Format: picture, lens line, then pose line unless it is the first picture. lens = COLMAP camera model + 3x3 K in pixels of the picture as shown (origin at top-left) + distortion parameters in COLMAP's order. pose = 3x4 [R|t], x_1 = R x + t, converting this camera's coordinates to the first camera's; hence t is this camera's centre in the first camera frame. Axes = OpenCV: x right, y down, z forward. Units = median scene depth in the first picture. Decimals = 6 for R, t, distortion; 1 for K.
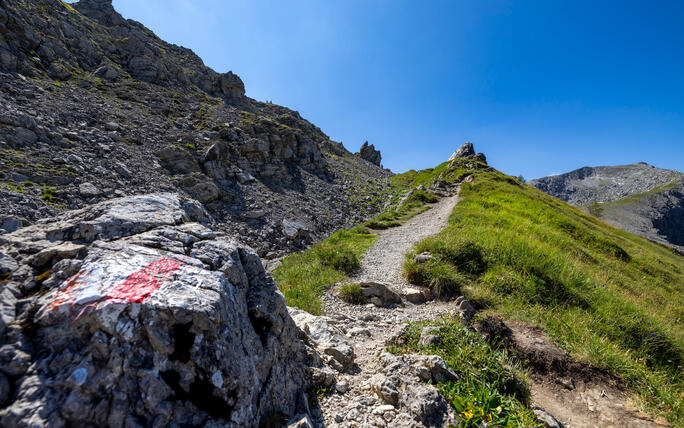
lens RADIAL K [[291.8, 0, 342.0], [0, 291.8, 214.0], [0, 0, 1]] dist [0.001677, -0.000155]
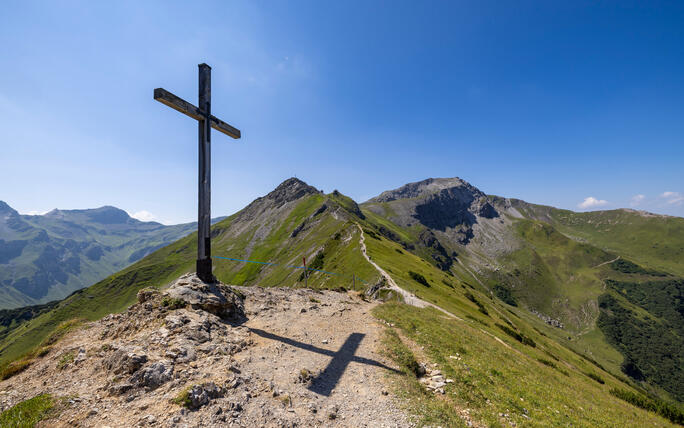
lens RADIAL K [[291.8, 0, 342.0], [0, 291.8, 214.0], [0, 0, 1]] dist [0.001677, -0.000155]
pose [[0.974998, 0.009192, 0.222022, -0.112828], [-0.016912, 0.999316, 0.032893, 0.012828], [-0.221568, -0.035826, 0.974487, -0.682843]]
